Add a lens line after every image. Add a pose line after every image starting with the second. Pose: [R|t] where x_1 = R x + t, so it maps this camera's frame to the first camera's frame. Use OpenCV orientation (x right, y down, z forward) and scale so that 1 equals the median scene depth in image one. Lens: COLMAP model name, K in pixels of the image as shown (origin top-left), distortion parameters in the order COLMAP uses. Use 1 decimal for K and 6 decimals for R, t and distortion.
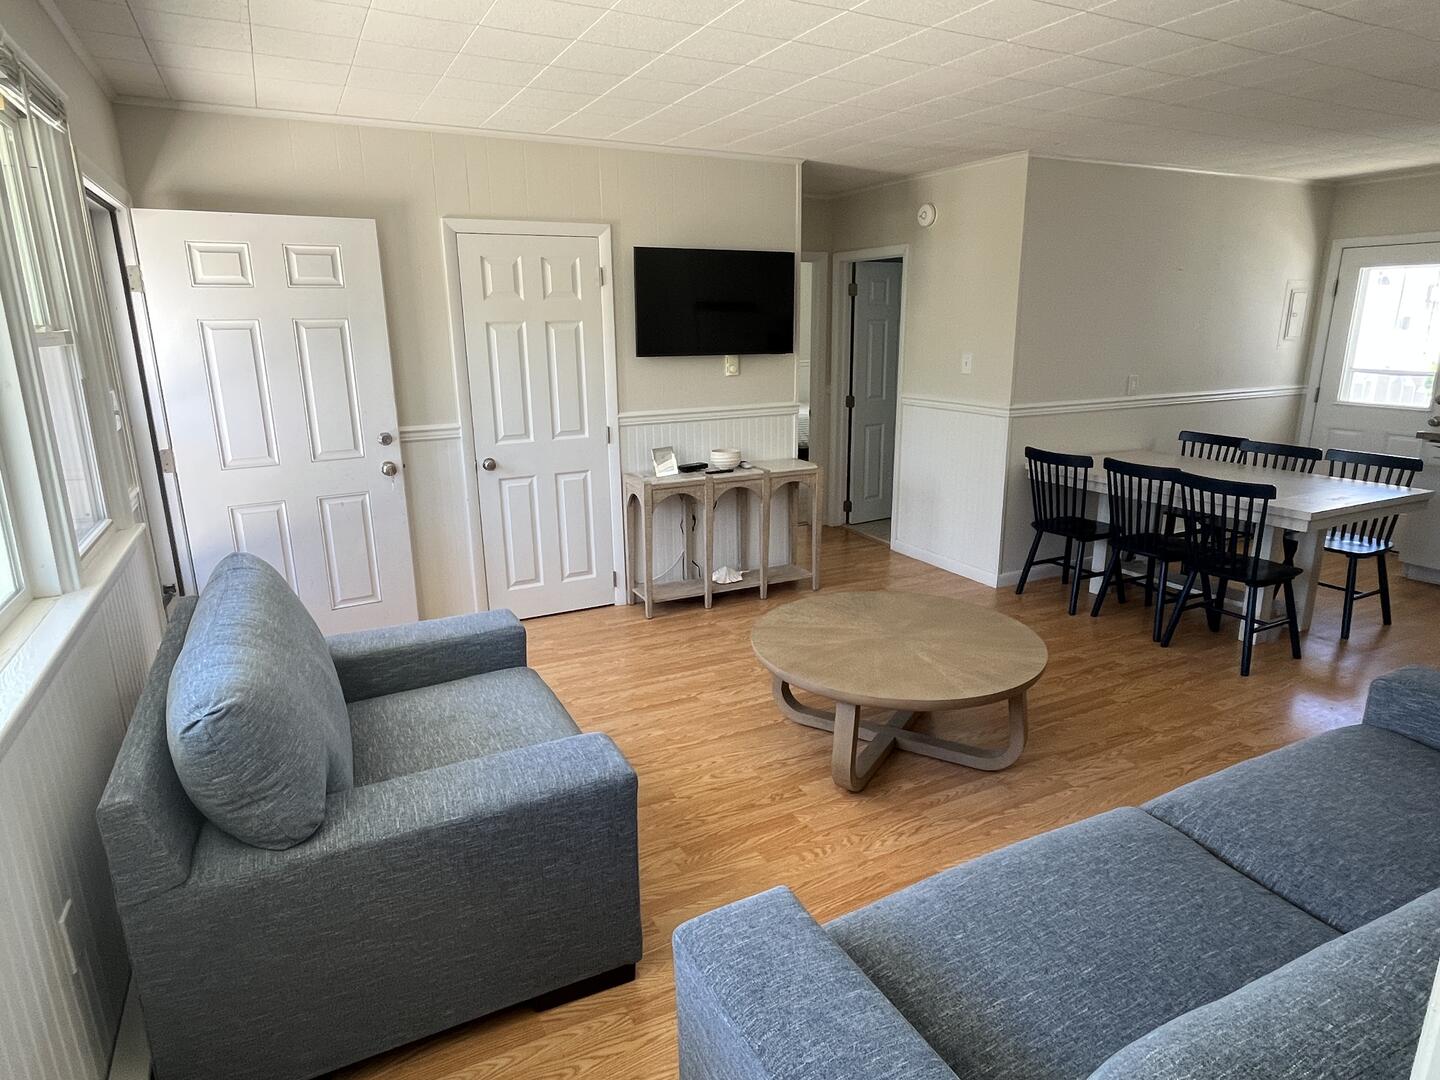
lens RADIAL K [[839.2, 0, 718.2], [0, 839.2, 540.6], [0, 0, 1]] dist [0.004834, 0.000941]
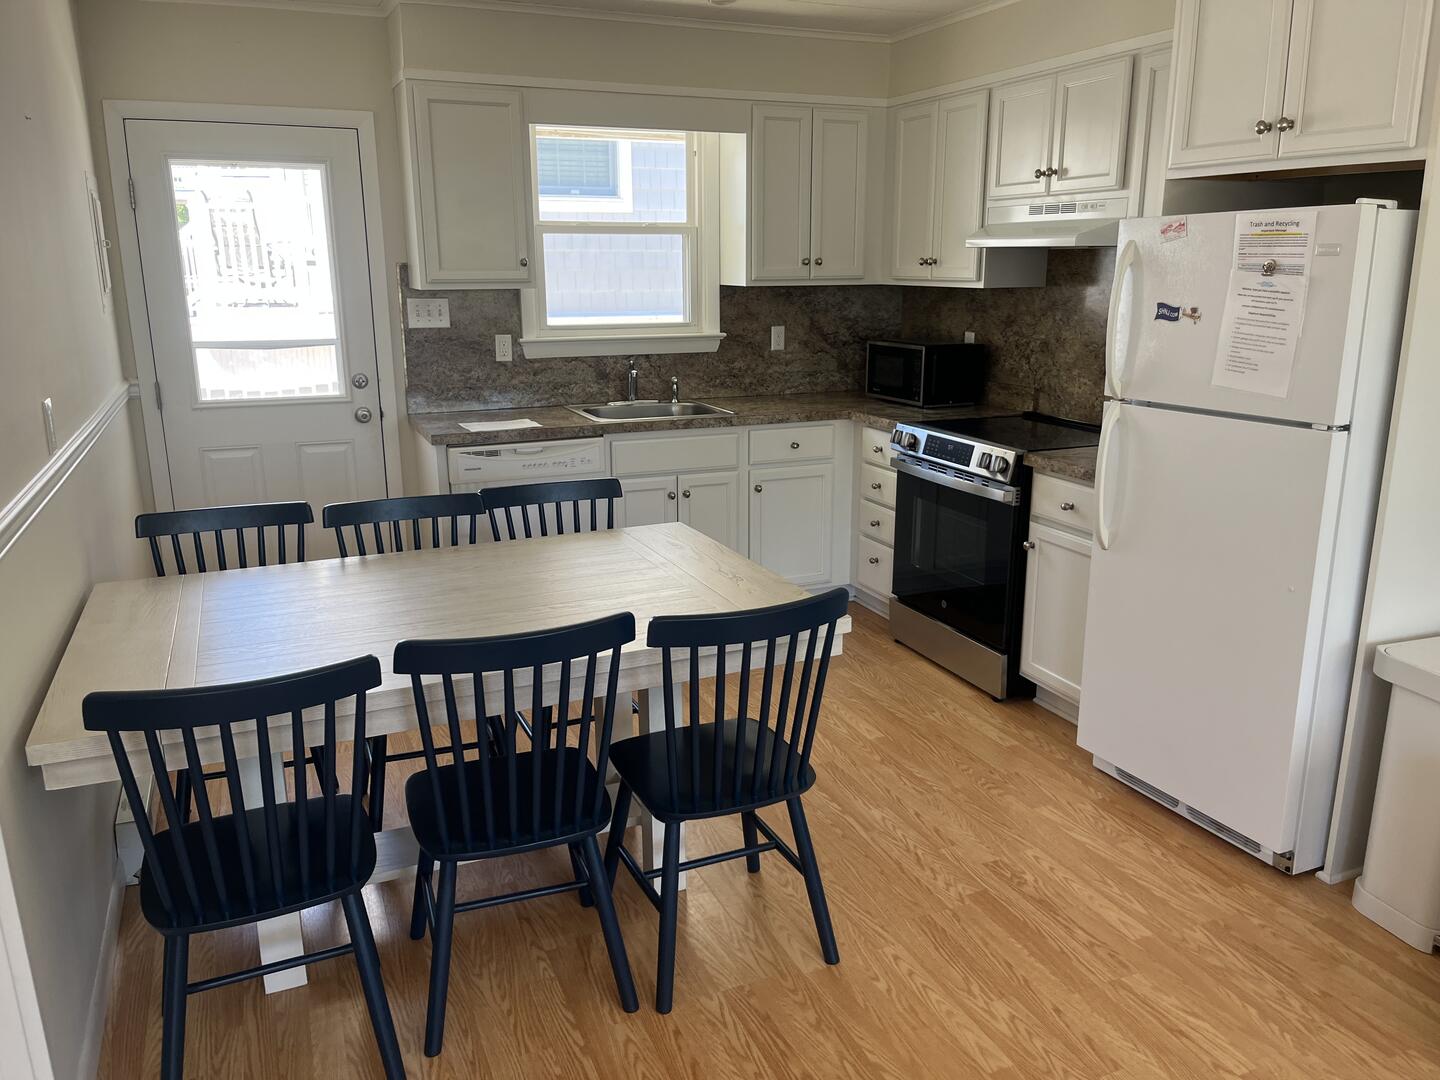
lens RADIAL K [[1088.3, 0, 725.2], [0, 1088.3, 549.5], [0, 0, 1]] dist [0.051513, -0.077944]
pose [[0.074786, -0.251561, 0.964948, 0.062079], [0.257965, 0.939599, 0.224960, -0.243955], [-0.963255, 0.232099, 0.135163, 0.983831]]
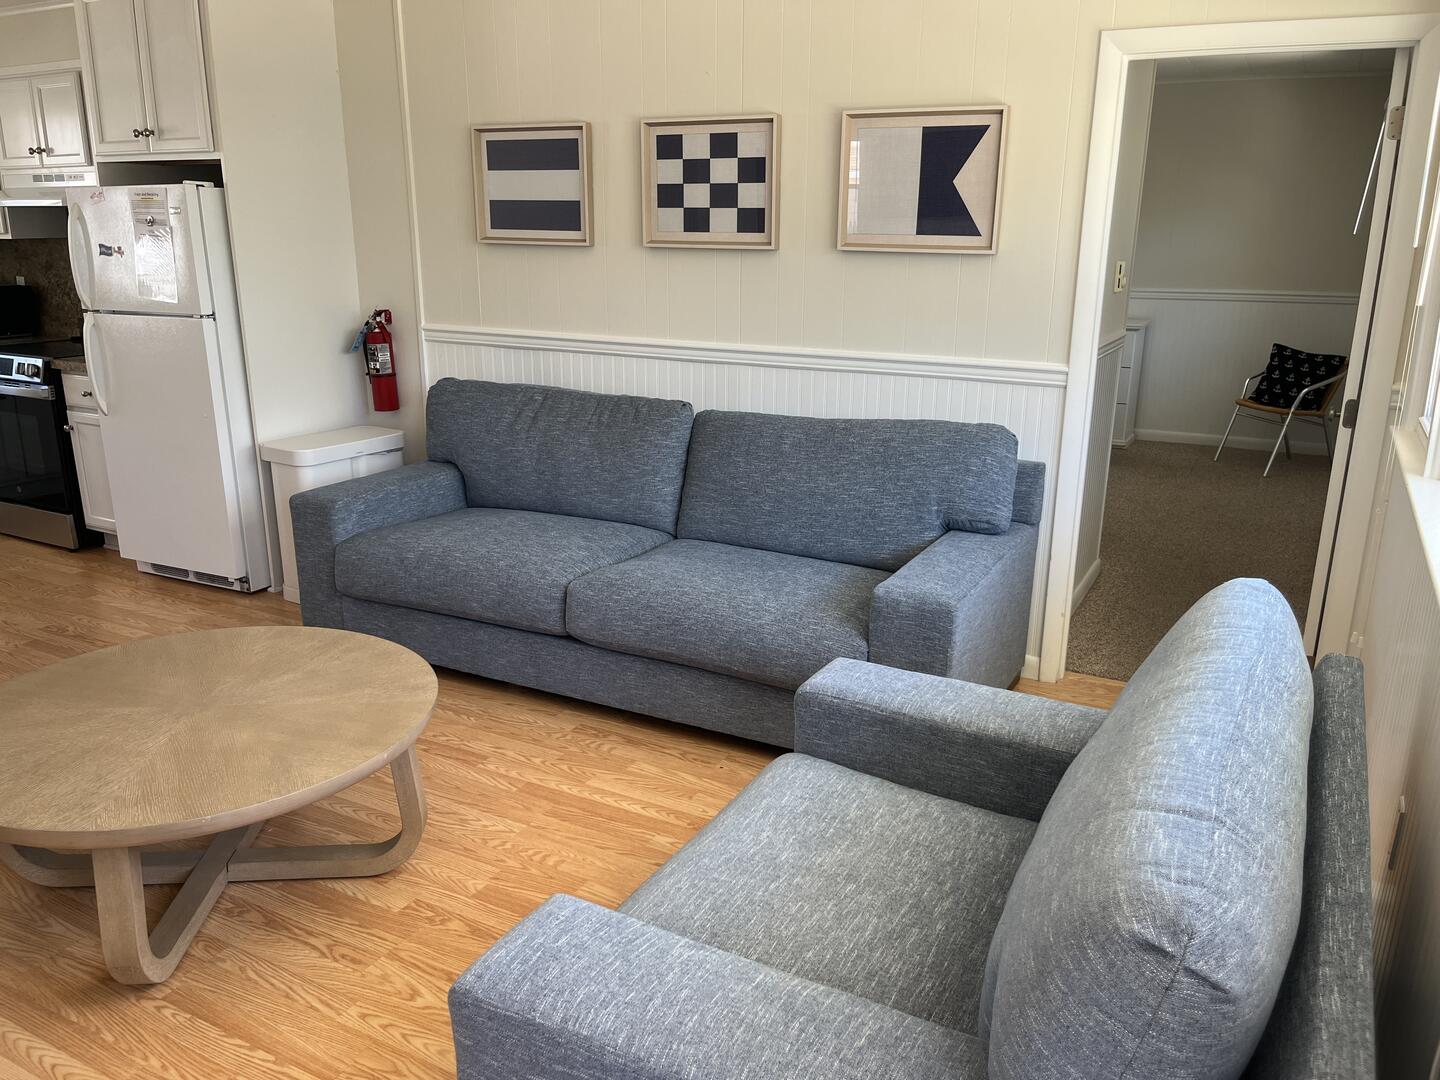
lens RADIAL K [[1088.3, 0, 720.9], [0, 1088.3, 543.2], [0, 0, 1]] dist [0.051513, -0.077944]
pose [[-0.568491, -0.229706, 0.789970, -0.535332], [0.206664, 0.889564, 0.407389, -0.209498], [-0.796309, 0.394856, -0.458237, 0.883136]]
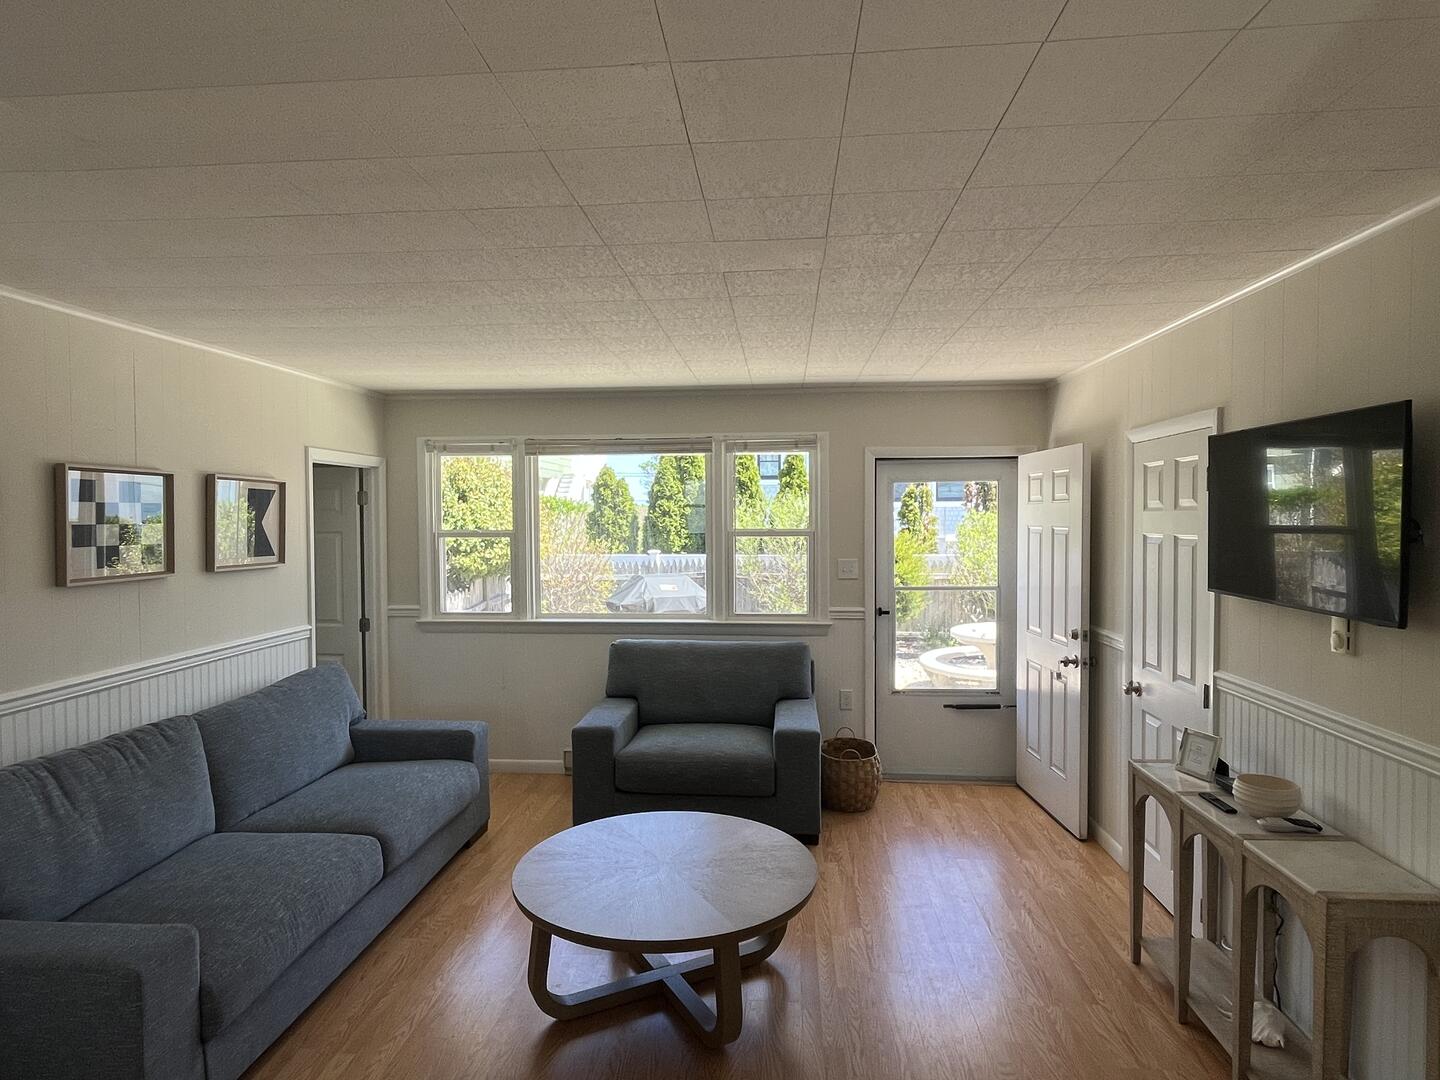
lens RADIAL K [[839.2, 0, 721.7], [0, 839.2, 538.9], [0, 0, 1]] dist [0.004834, 0.000941]
pose [[-0.524004, 0.032230, -0.851106, 0.841161], [-0.211763, 0.962974, 0.166844, -0.360144], [0.824971, 0.267660, -0.497777, 1.242148]]
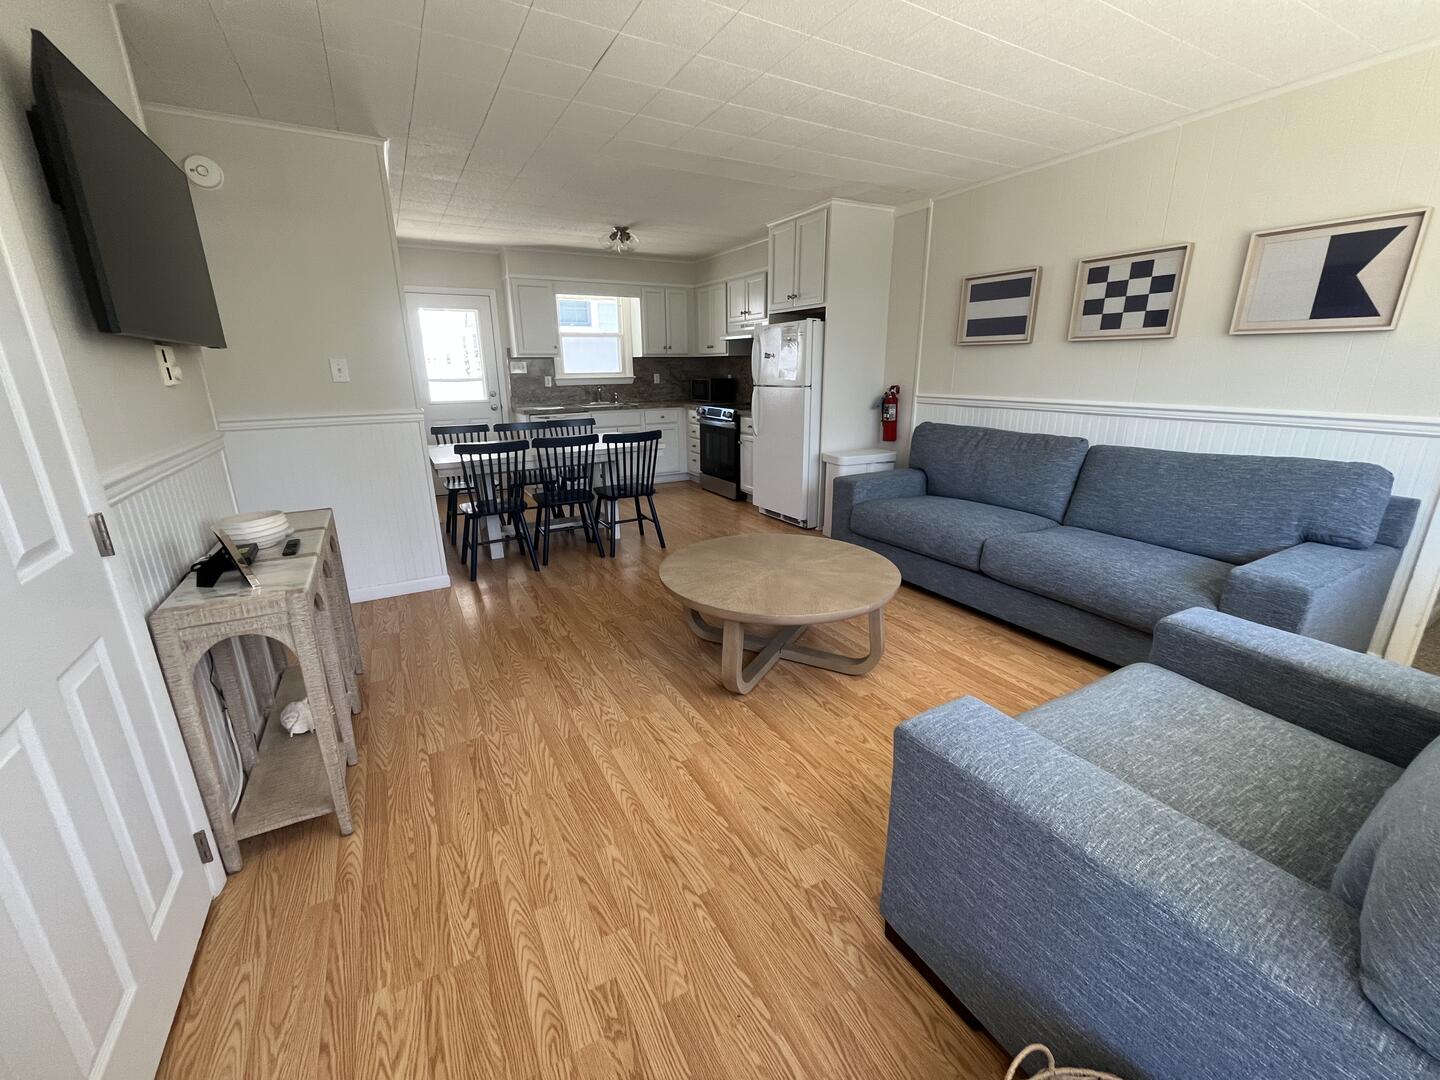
lens RADIAL K [[578.9, 0, 717.8], [0, 578.9, 536.9], [0, 0, 1]] dist [-0.001097, -0.001194]
pose [[-0.031704, -0.279628, 0.959585, -0.504899], [0.266402, 0.922973, 0.277761, -0.158055], [-0.963340, 0.264442, 0.045231, 0.900702]]
